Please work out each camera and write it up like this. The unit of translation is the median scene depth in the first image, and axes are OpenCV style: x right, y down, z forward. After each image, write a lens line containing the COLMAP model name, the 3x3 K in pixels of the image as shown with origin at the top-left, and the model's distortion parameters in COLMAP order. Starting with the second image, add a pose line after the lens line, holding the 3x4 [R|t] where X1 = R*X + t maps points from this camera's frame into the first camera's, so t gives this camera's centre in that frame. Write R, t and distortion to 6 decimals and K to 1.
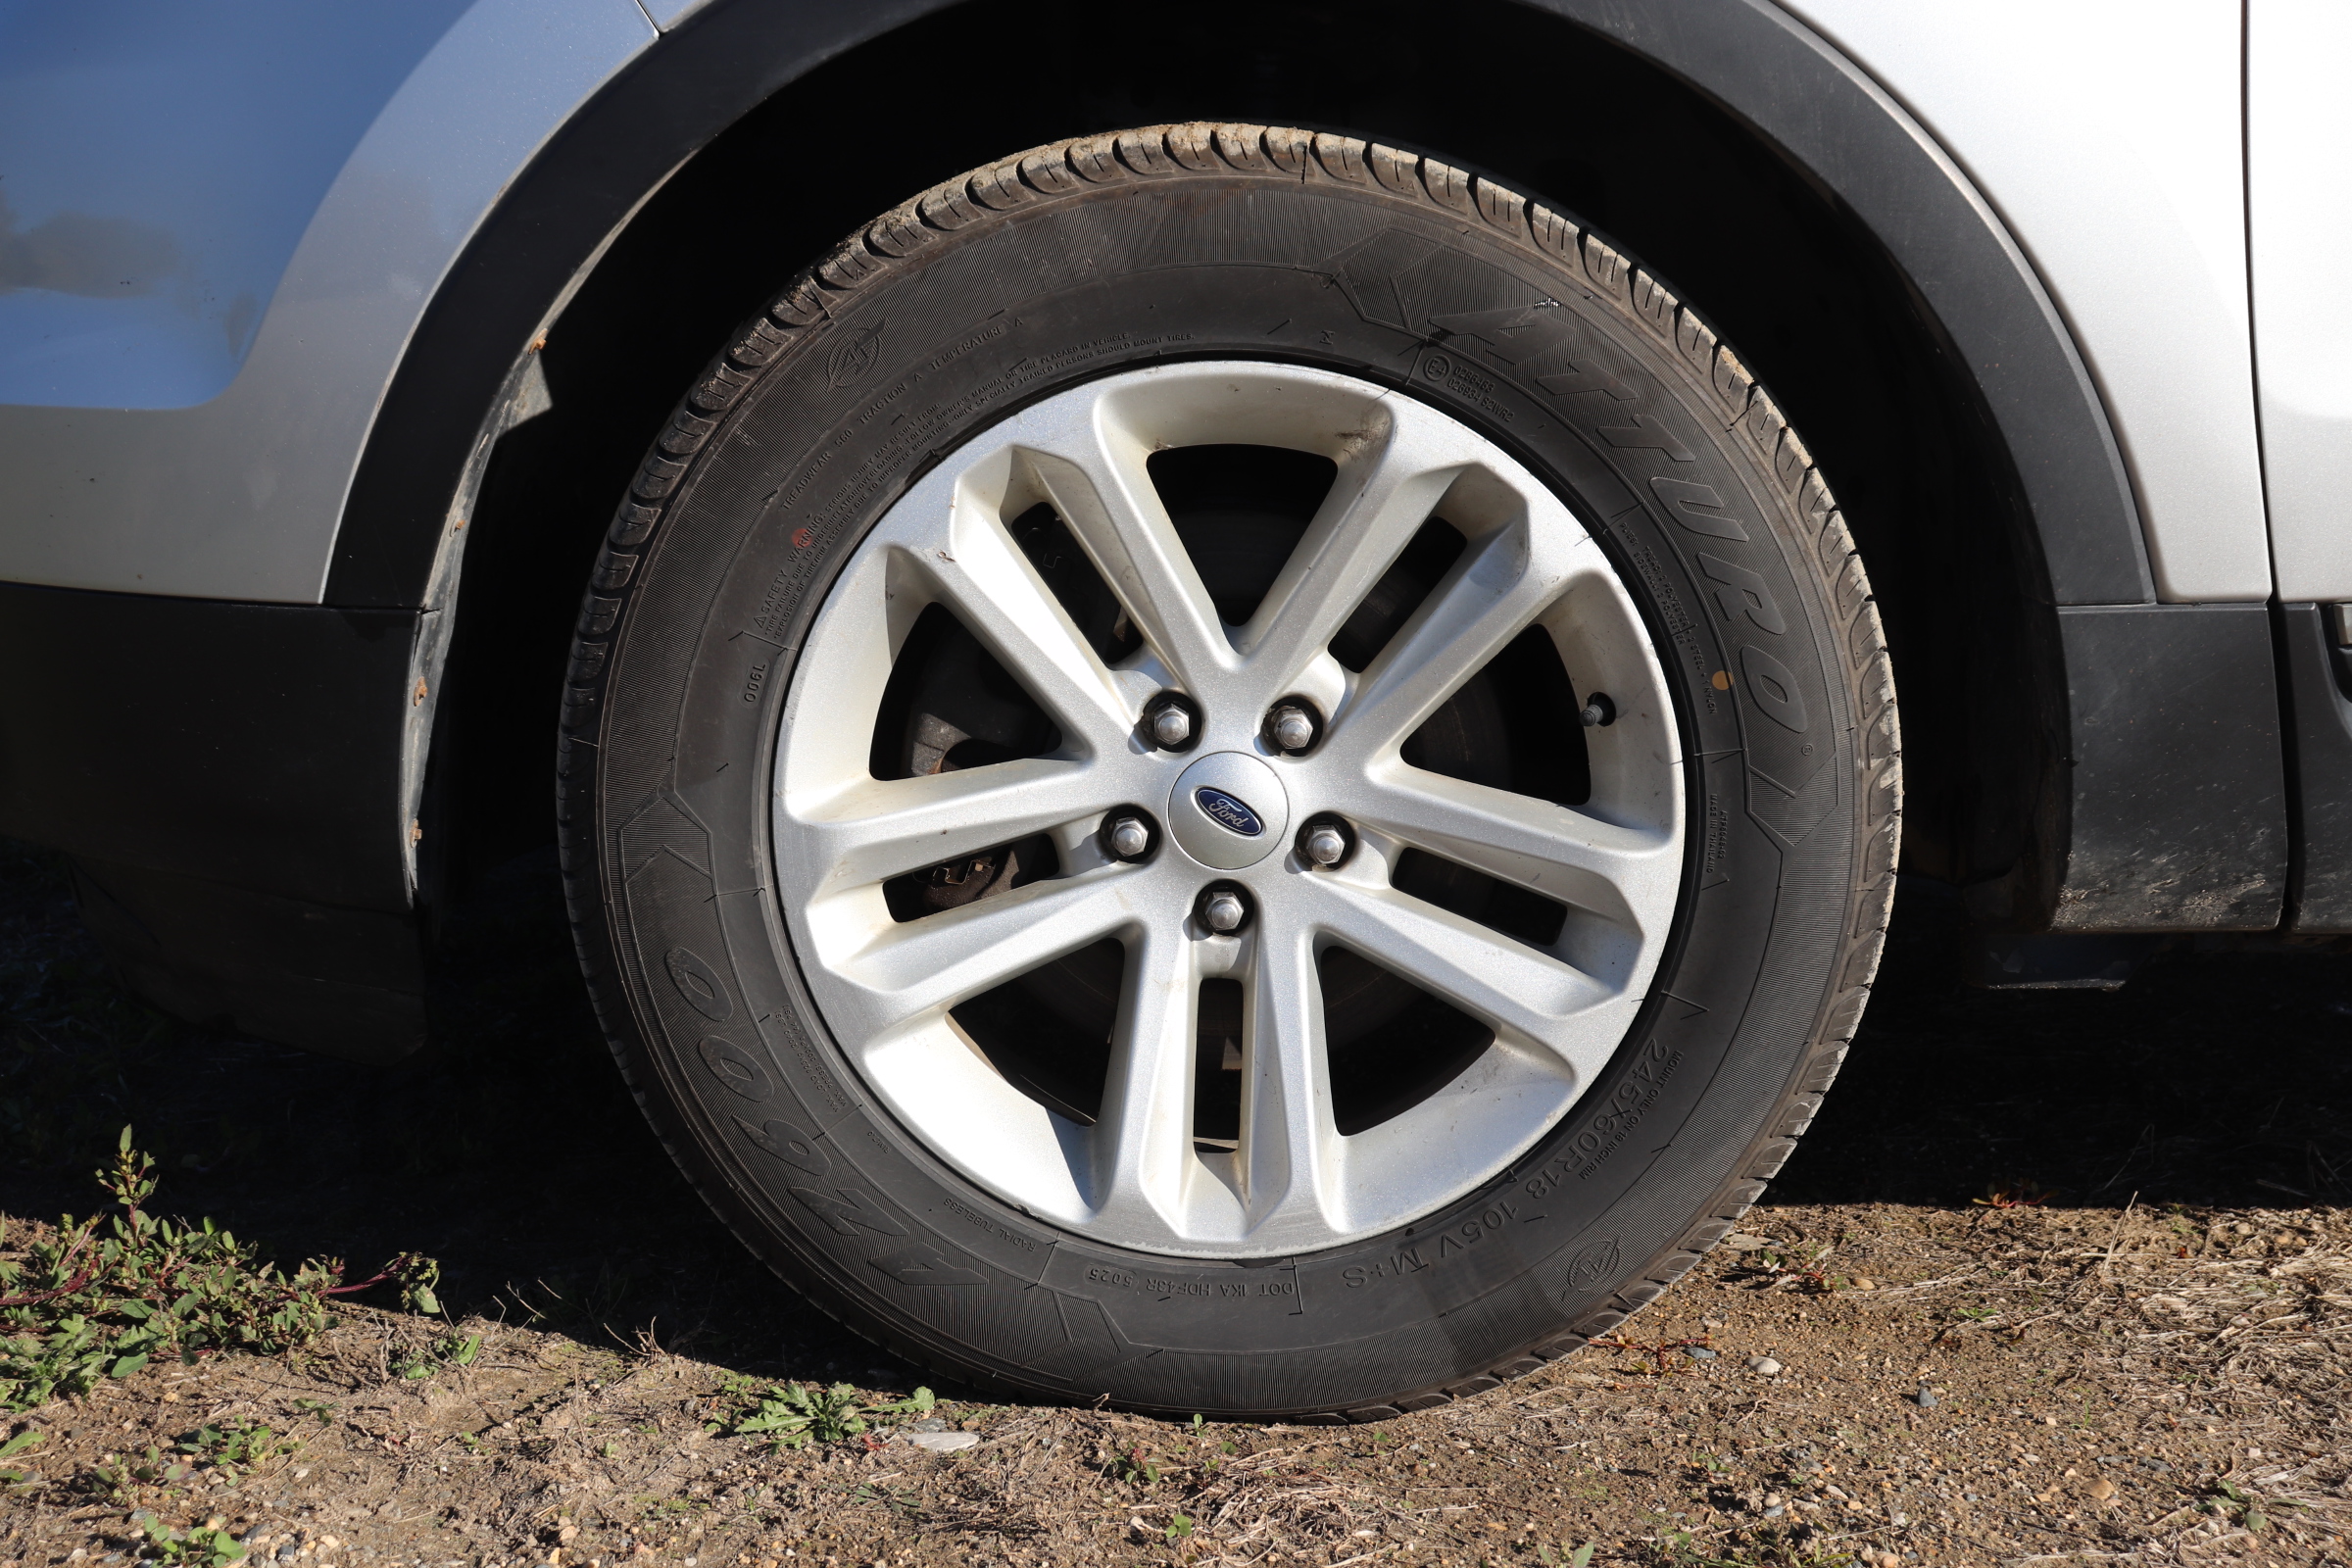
lens RADIAL K [[3381.1, 0, 1186.6], [0, 3381.1, 777.9], [0, 0, 1]] dist [0.047979, 0.000000]
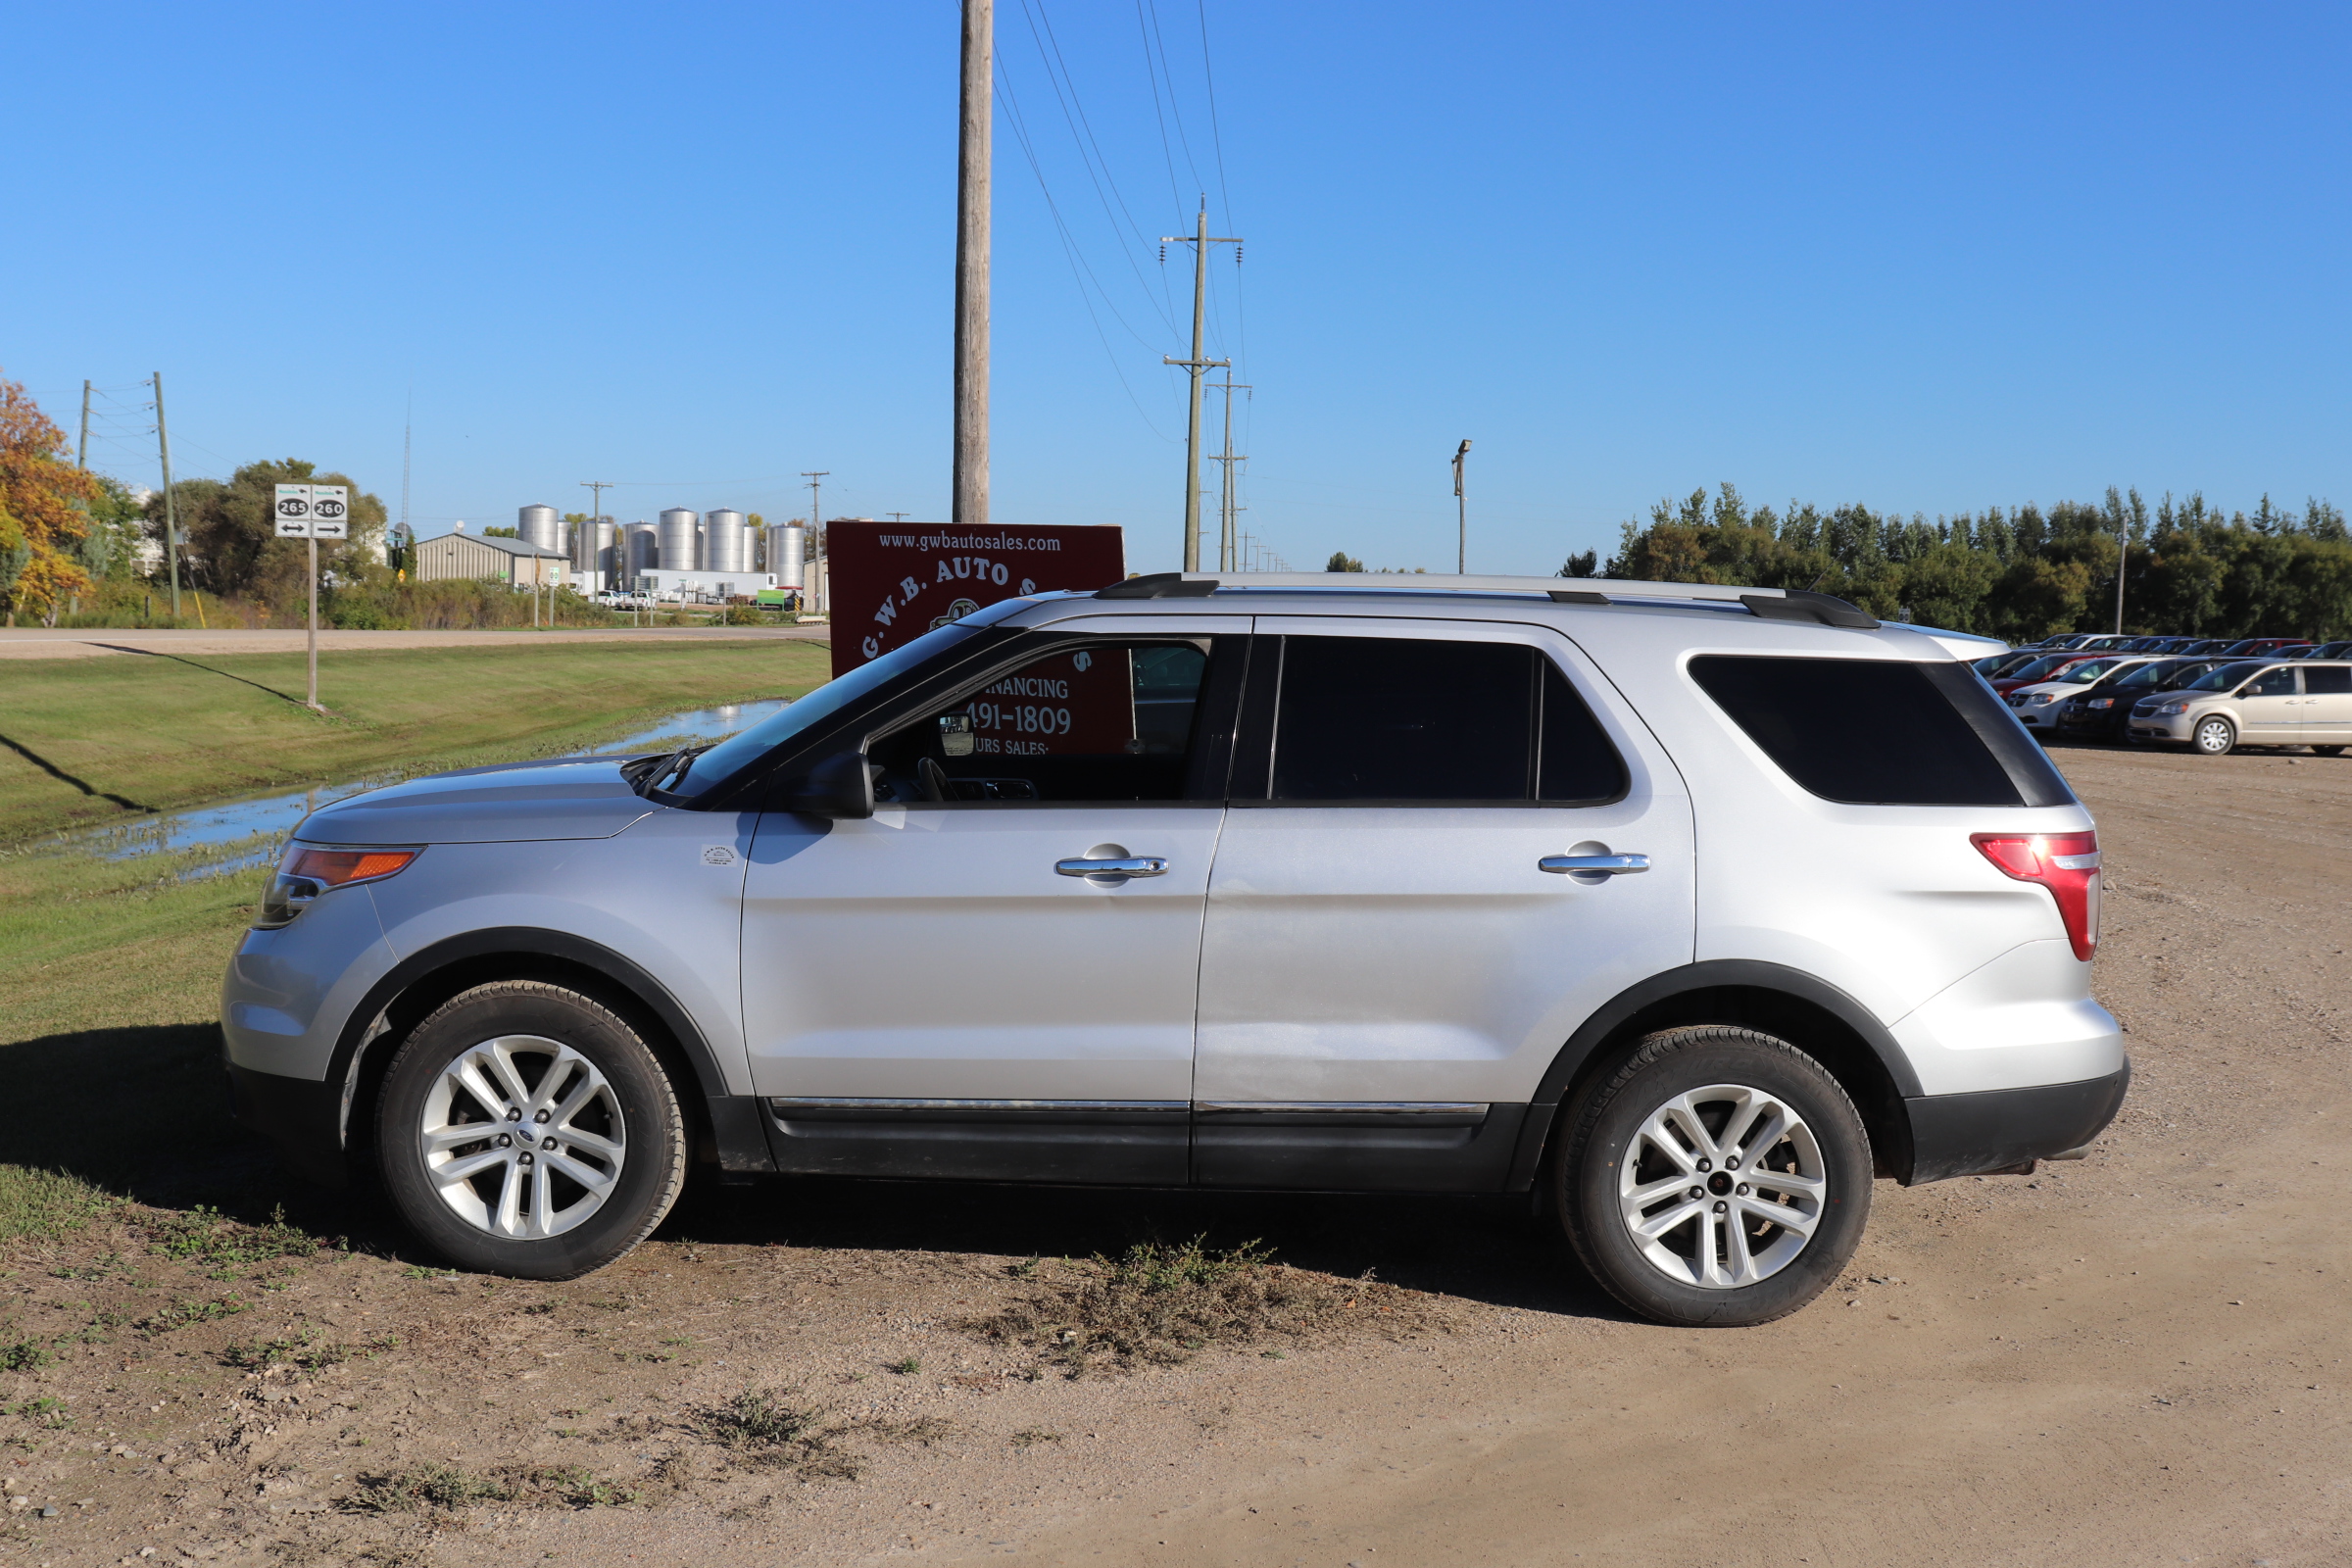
lens RADIAL K [[2610.4, 0, 1174.3], [0, 2610.4, 774.2], [0, 0, 1]] dist [-0.023506, 0.000000]
pose [[0.999069, 0.027539, -0.033203, 0.938063], [-0.030782, 0.994360, -0.101489, -0.137162], [0.030220, 0.102417, 0.994282, -2.338669]]
